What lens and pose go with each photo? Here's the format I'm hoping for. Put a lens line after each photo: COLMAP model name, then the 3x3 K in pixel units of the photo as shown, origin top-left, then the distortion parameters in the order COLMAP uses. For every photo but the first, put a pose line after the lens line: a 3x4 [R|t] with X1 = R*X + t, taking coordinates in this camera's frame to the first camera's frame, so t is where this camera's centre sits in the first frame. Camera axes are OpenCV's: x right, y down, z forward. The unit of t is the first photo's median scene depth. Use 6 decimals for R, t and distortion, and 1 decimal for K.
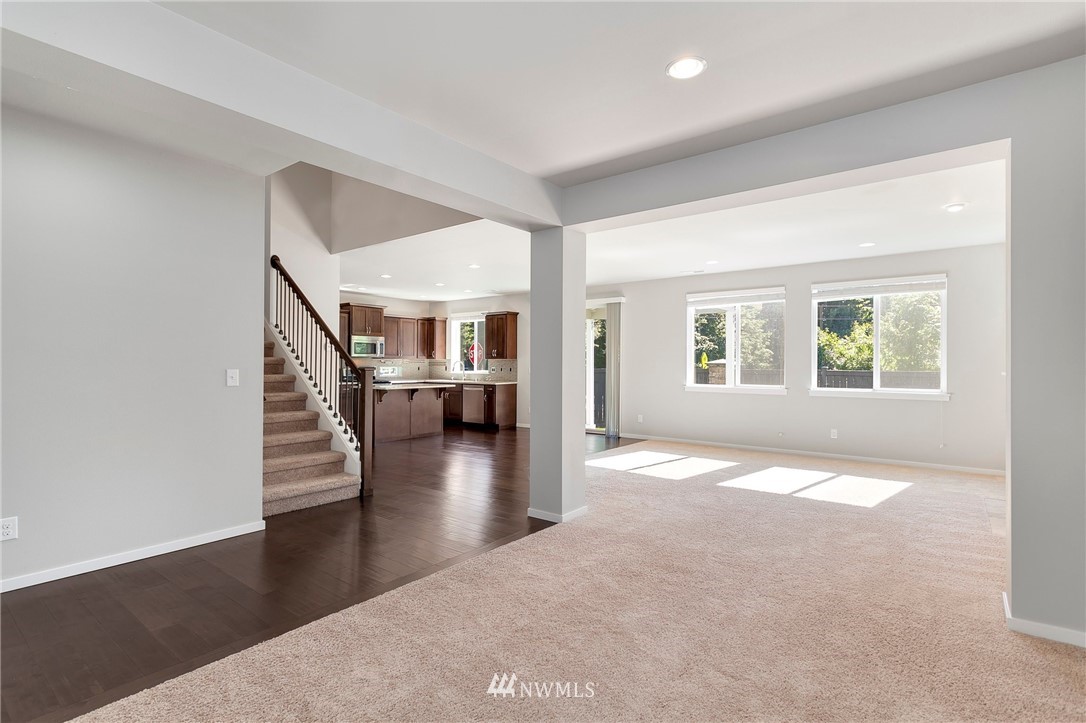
lens RADIAL K [[528.5, 0, 543.7], [0, 528.5, 356.3], [0, 0, 1]] dist [0.000628, 0.000935]
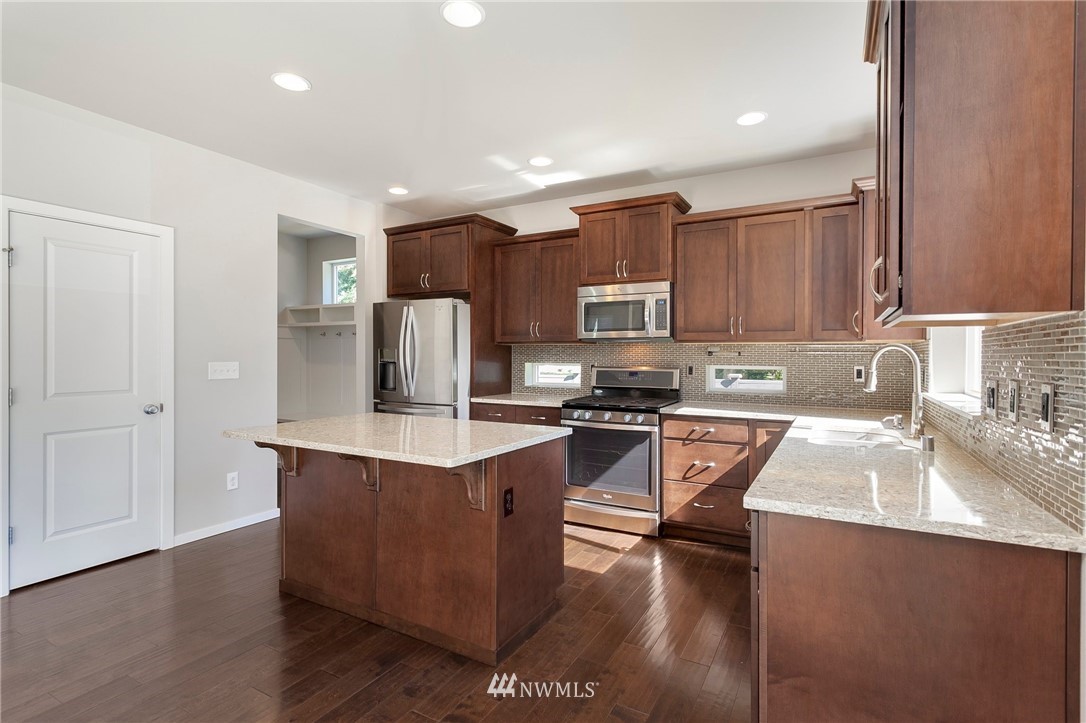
lens RADIAL K [[523.2, 0, 545.2], [0, 523.2, 355.2], [0, 0, 1]] dist [-0.000987, 0.000110]
pose [[0.157019, -0.002631, -0.987592, 0.031115], [0.010628, 0.999943, -0.000975, 0.012669], [0.987538, -0.010344, 0.157038, 0.871547]]
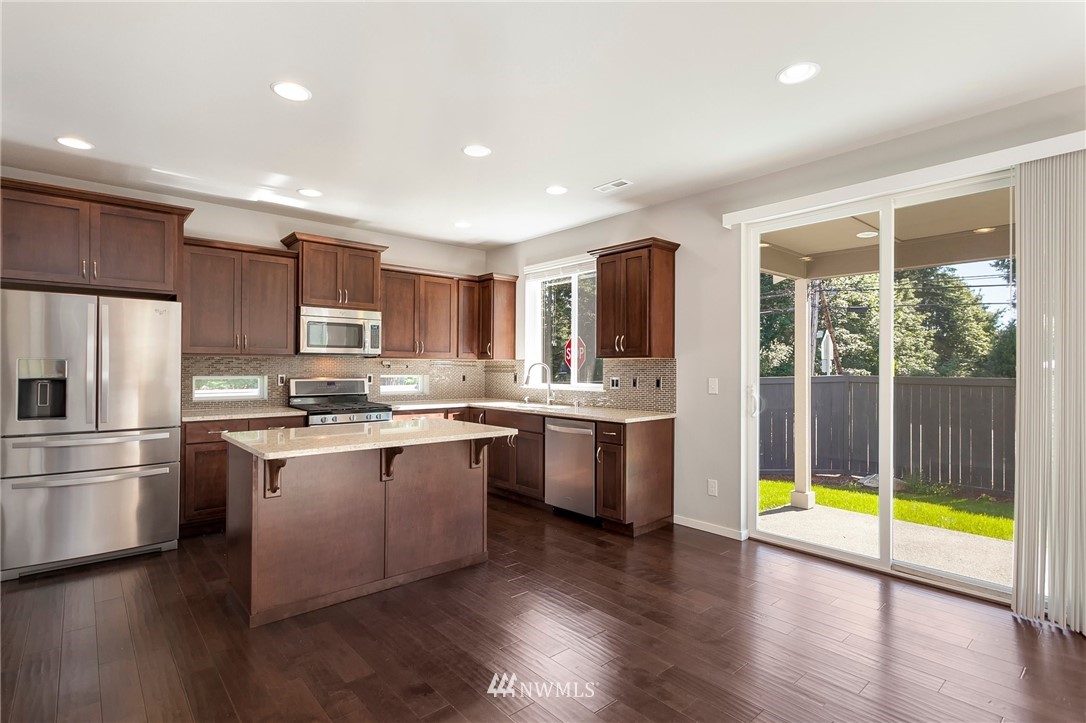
lens RADIAL K [[534.9, 0, 543.0], [0, 534.9, 361.5], [0, 0, 1]] dist [0.001667, 0.000813]
pose [[0.982456, -0.000819, -0.186493, -0.072482], [0.001360, 0.999995, 0.002768, 0.006485], [0.186490, -0.002973, 0.982452, 0.565312]]
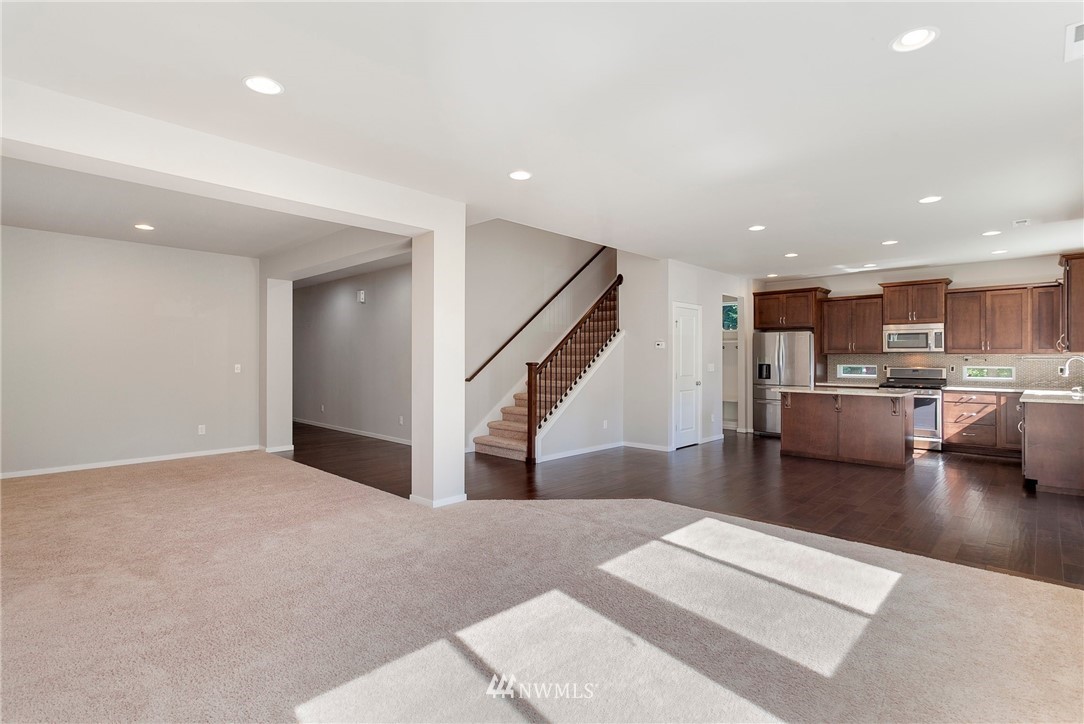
lens RADIAL K [[527.5, 0, 542.7], [0, 527.5, 356.8], [0, 0, 1]] dist [0.000628, 0.000935]
pose [[-0.093134, -0.006701, -0.995631, 0.441552], [0.009866, 0.999922, -0.007653, 0.008083], [0.995605, -0.010535, -0.093061, 0.545477]]
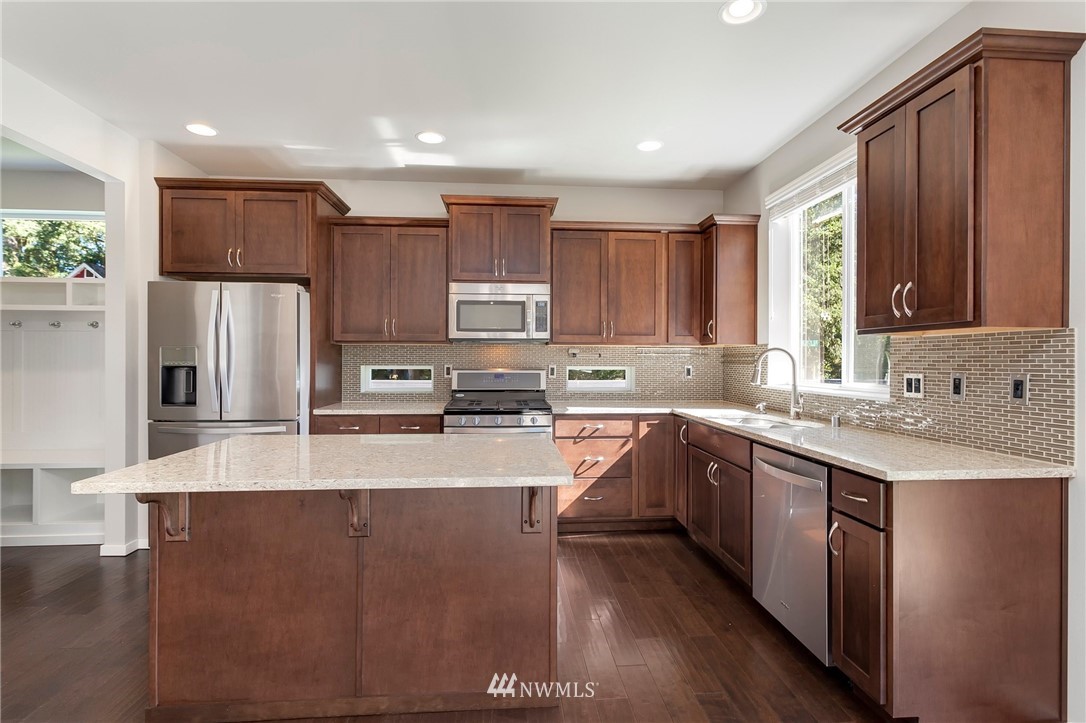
lens RADIAL K [[528.5, 0, 543.7], [0, 528.5, 356.3], [0, 0, 1]] dist [0.000628, 0.000935]
pose [[0.677711, -0.004699, -0.735313, -0.039646], [0.008979, 0.999958, 0.001885, 0.012283], [0.735273, -0.007880, 0.677725, 0.759735]]
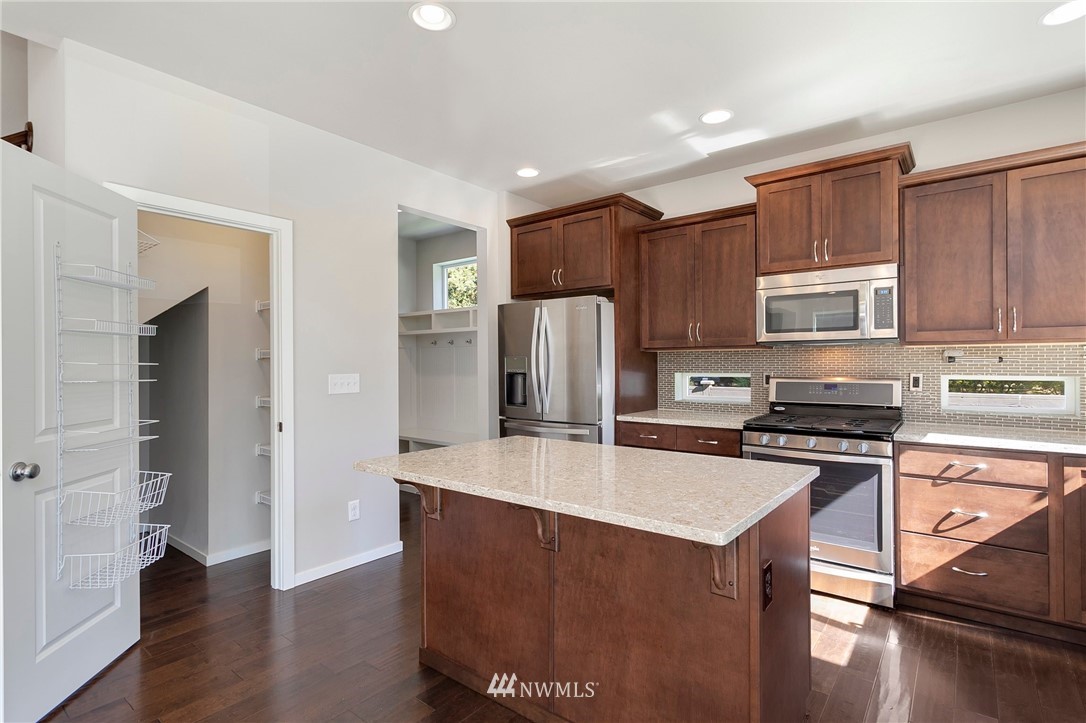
lens RADIAL K [[532.9, 0, 544.5], [0, 532.9, 362.8], [0, 0, 1]] dist [0.001775, 0.001285]
pose [[0.000103, -0.005831, -0.999983, -0.036019], [0.017801, 0.999825, -0.005828, 0.012002], [0.999842, -0.017800, 0.000207, 0.831712]]
